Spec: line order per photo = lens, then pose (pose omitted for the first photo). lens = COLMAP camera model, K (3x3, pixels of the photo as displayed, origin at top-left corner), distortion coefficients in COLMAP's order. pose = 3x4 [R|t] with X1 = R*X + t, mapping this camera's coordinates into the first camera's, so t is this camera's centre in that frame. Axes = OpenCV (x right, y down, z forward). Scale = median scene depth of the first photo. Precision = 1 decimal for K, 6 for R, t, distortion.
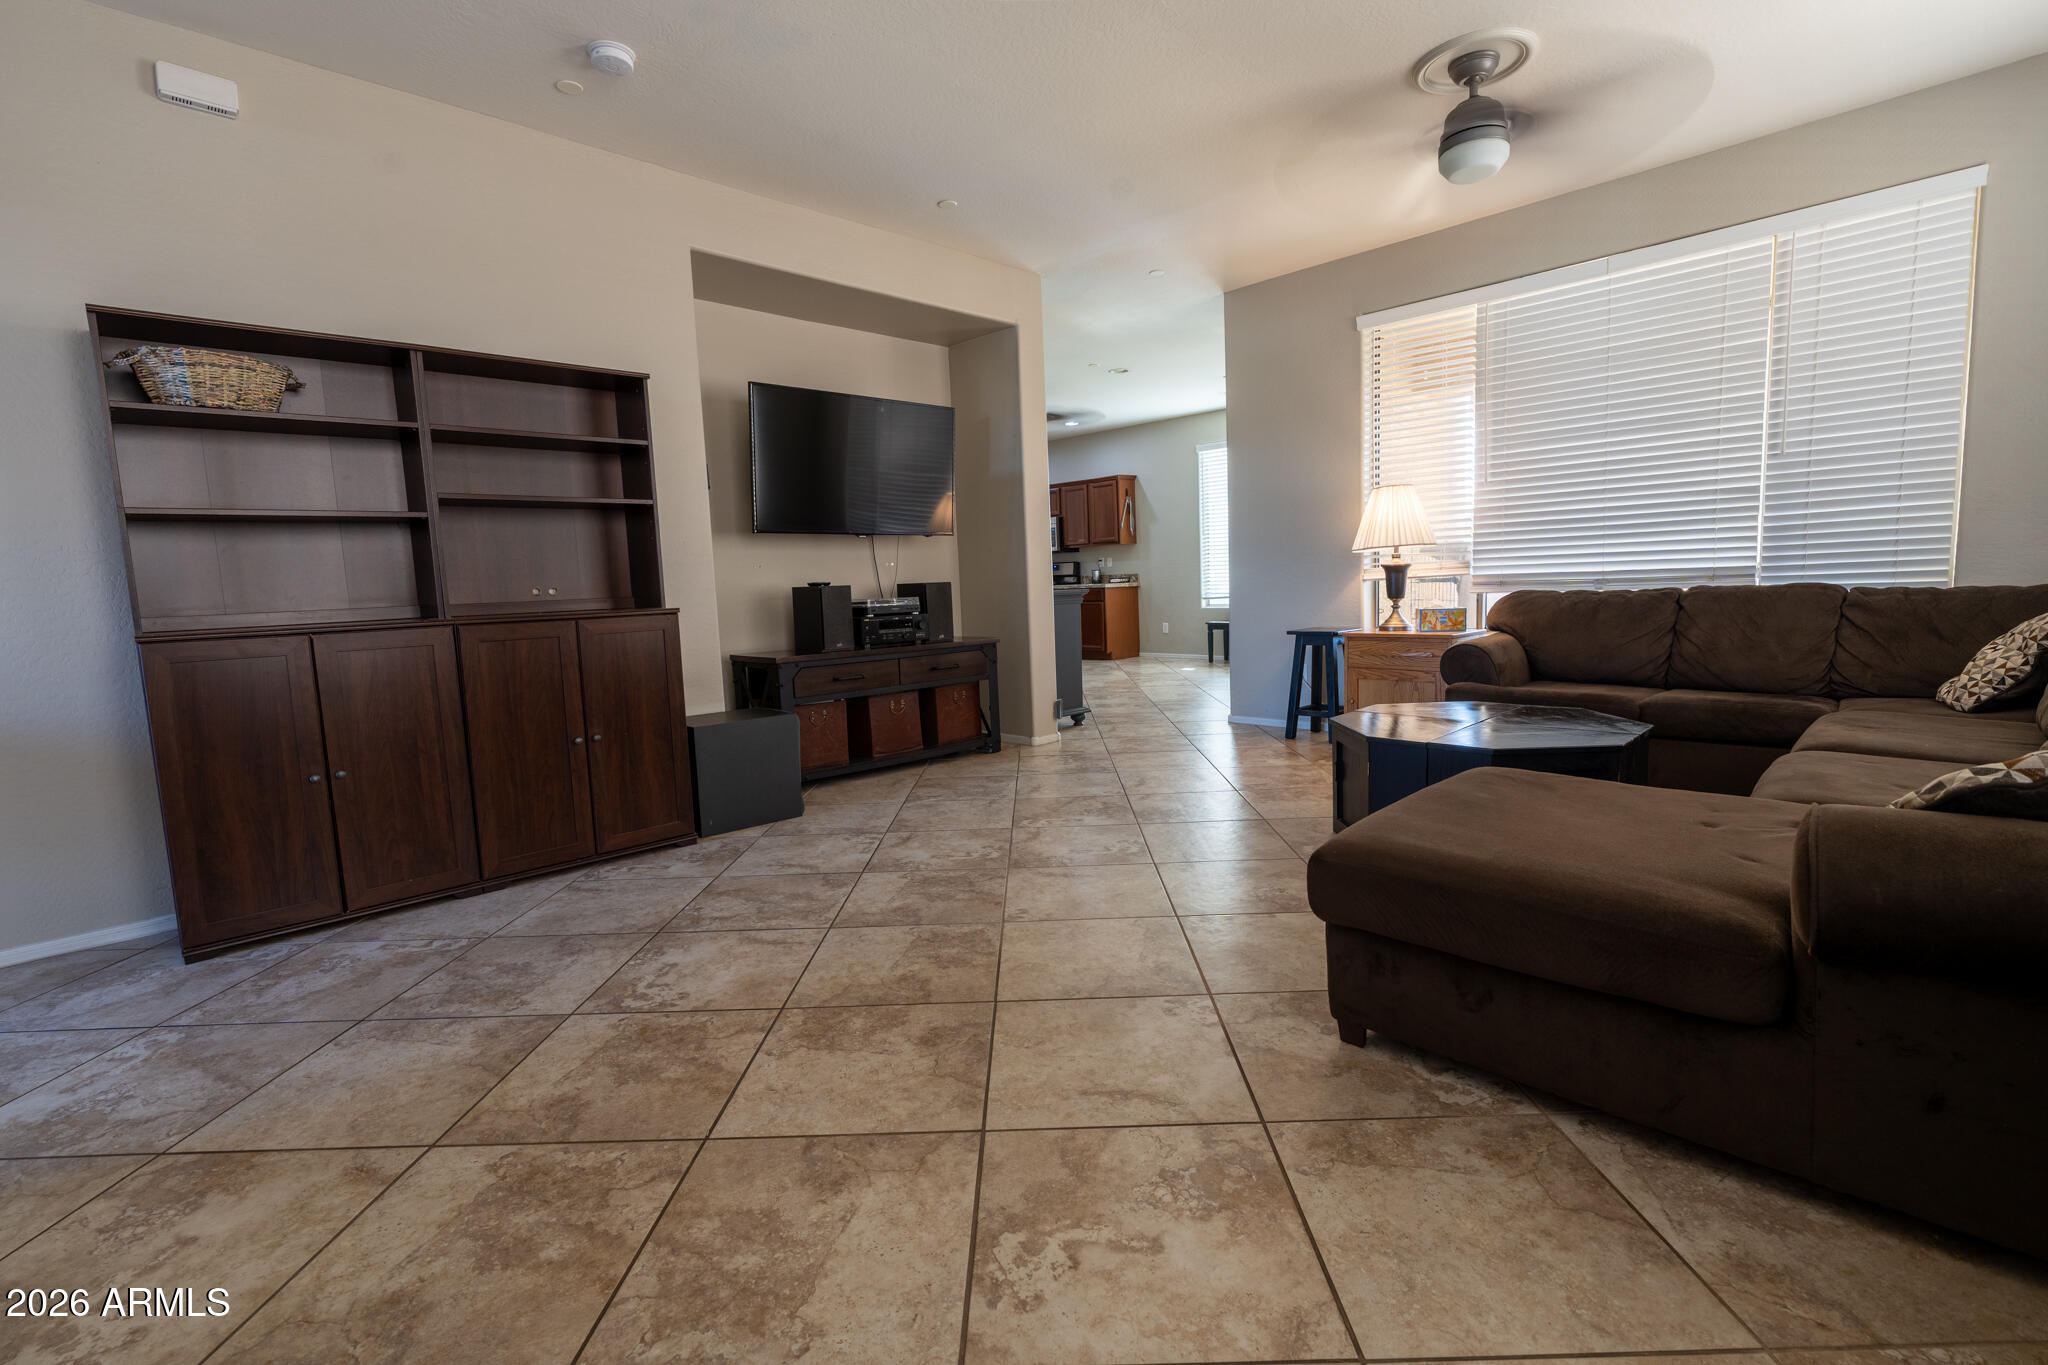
lens RADIAL K [[915.8, 0, 1026.3], [0, 915.8, 678.8], [0, 0, 1]] dist [-0.006909, 0.002621]
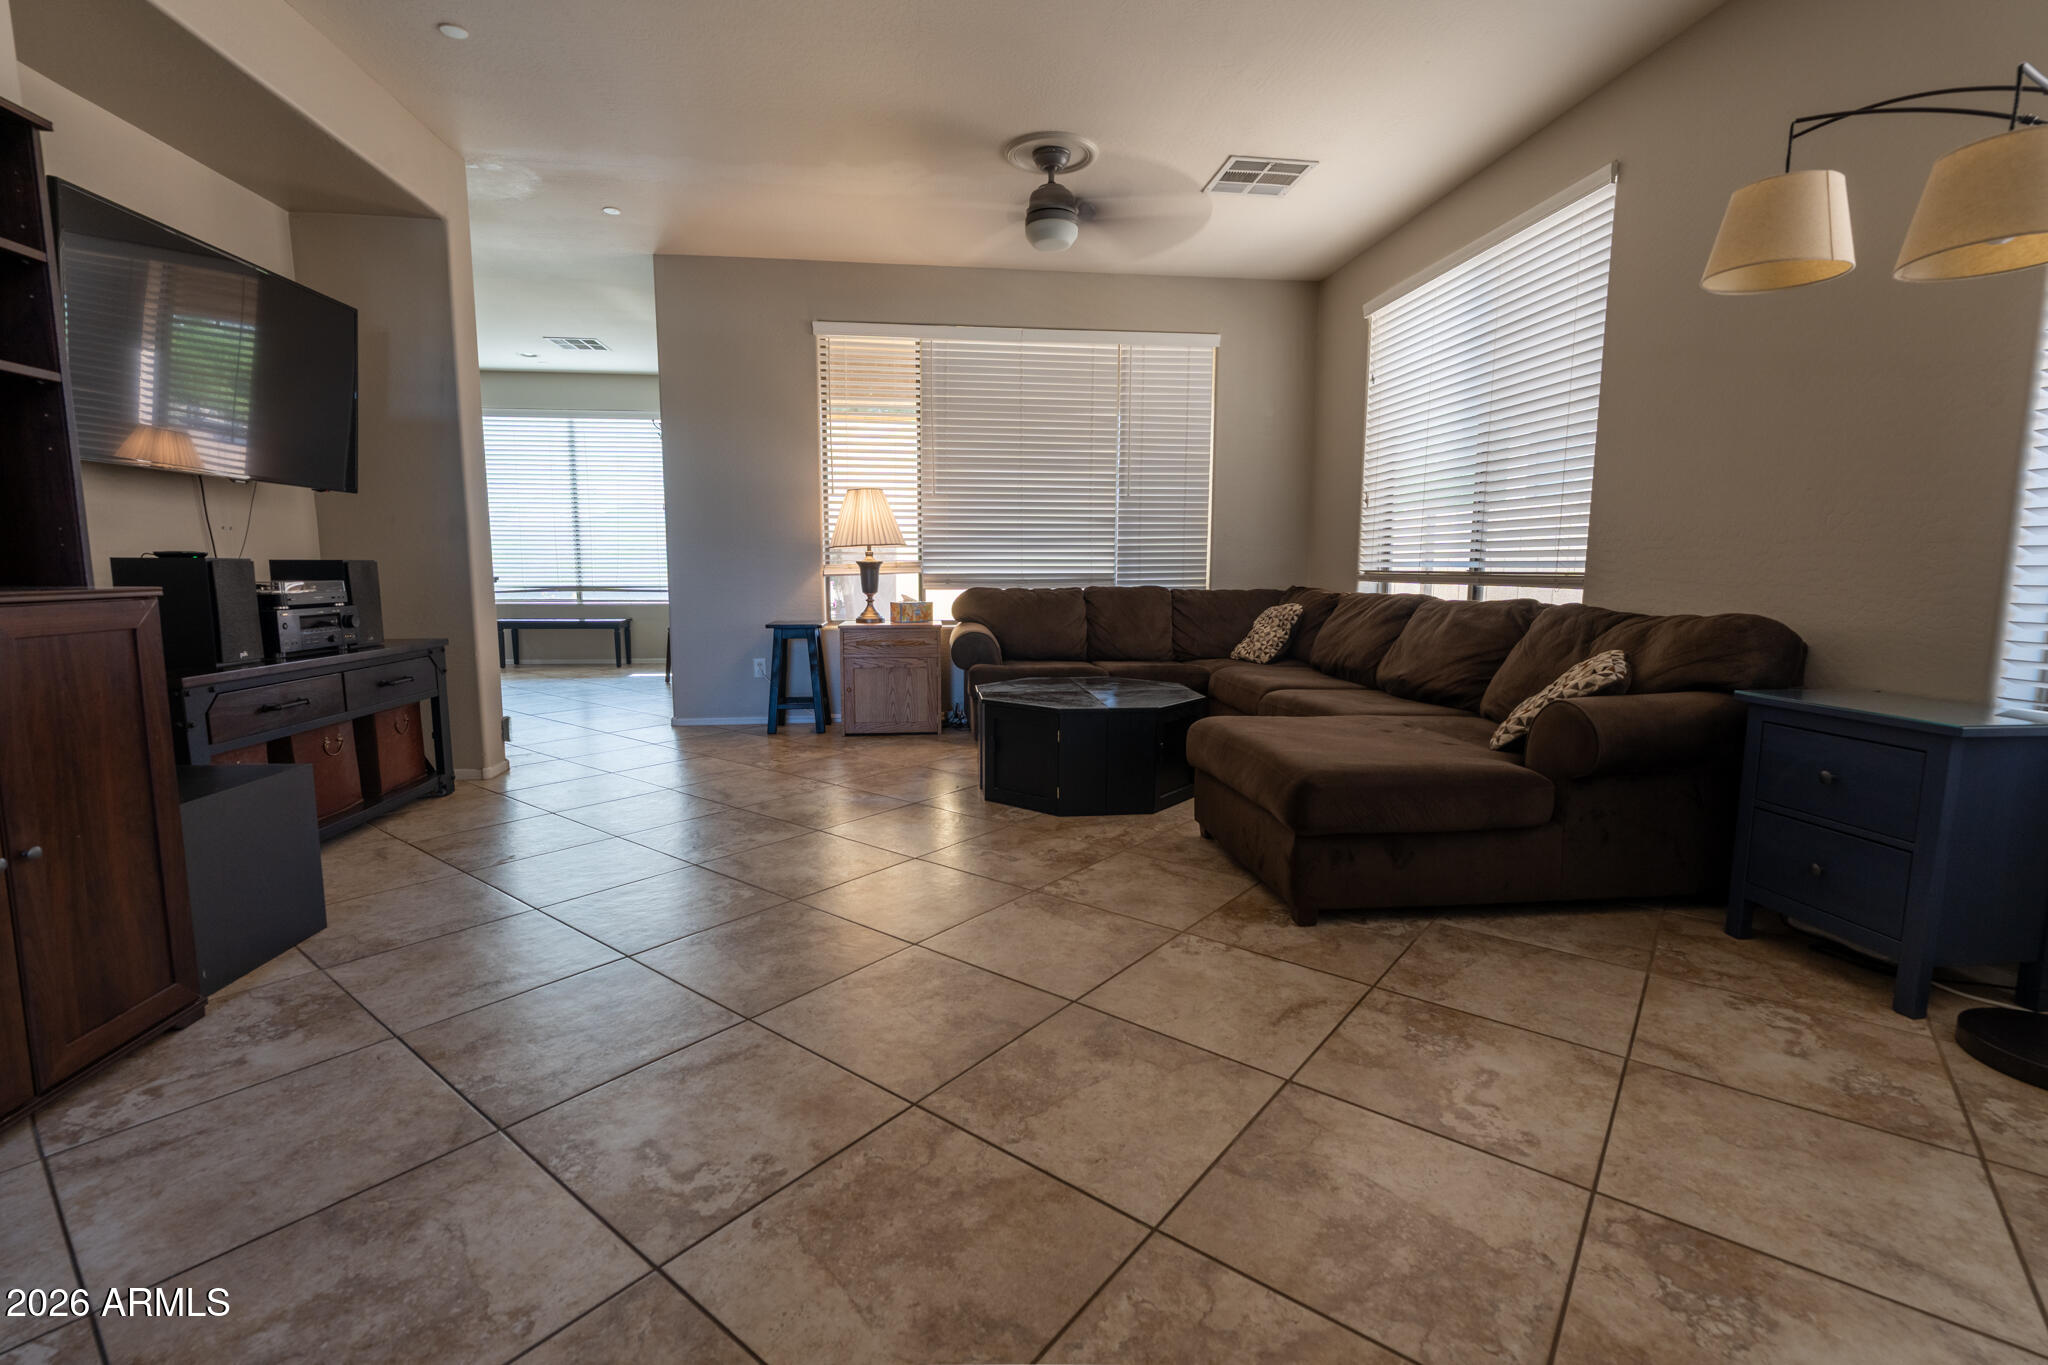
lens RADIAL K [[915.8, 0, 1026.3], [0, 915.8, 678.8], [0, 0, 1]] dist [-0.006909, 0.002621]
pose [[0.610148, -0.058920, 0.790094, -0.440129], [0.059229, 0.997833, 0.028673, -0.008298], [-0.790071, 0.029302, 0.612315, 0.243119]]
